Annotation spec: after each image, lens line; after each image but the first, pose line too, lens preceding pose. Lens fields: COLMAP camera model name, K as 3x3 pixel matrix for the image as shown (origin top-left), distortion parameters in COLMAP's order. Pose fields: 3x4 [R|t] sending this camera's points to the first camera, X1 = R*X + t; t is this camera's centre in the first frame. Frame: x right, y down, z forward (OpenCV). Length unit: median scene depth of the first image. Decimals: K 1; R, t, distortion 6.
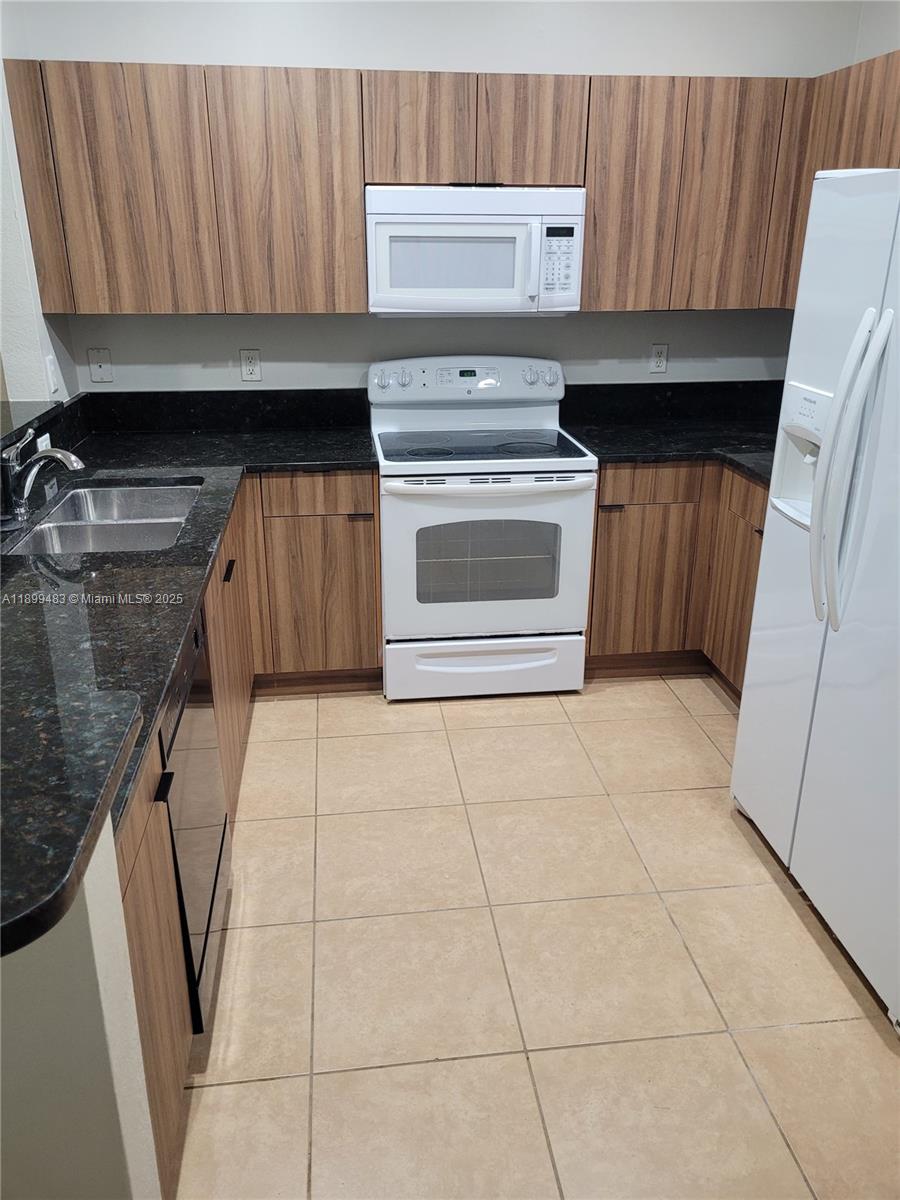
lens RADIAL K [[926.7, 0, 449.1], [0, 926.7, 599.2], [0, 0, 1]] dist [0.033852, -0.016836]
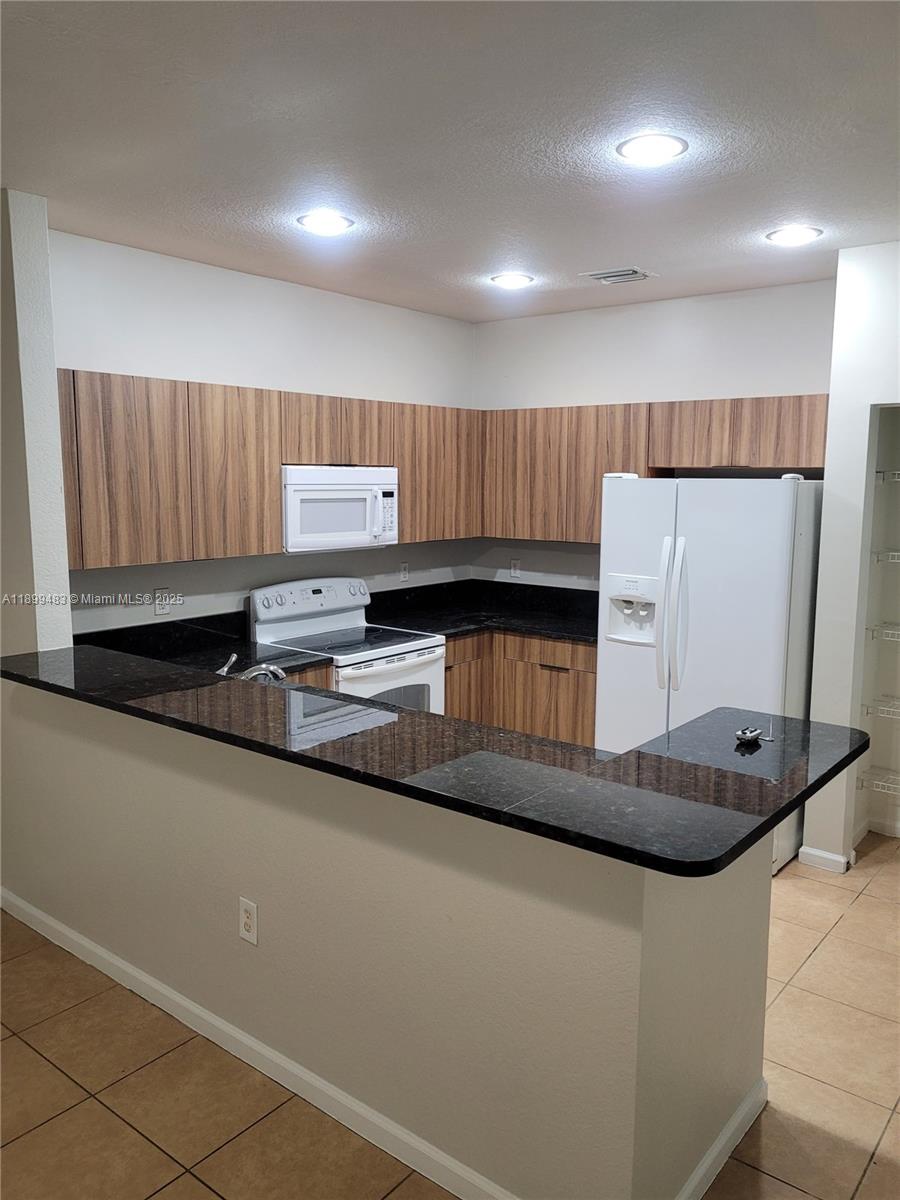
lens RADIAL K [[926.7, 0, 449.3], [0, 926.7, 600.0], [0, 0, 1]] dist [0.033852, -0.016836]
pose [[0.709953, -0.092867, 0.698099, -0.885890], [0.246599, 0.961292, -0.122907, -0.021973], [-0.659663, 0.259409, 0.705373, -0.080276]]
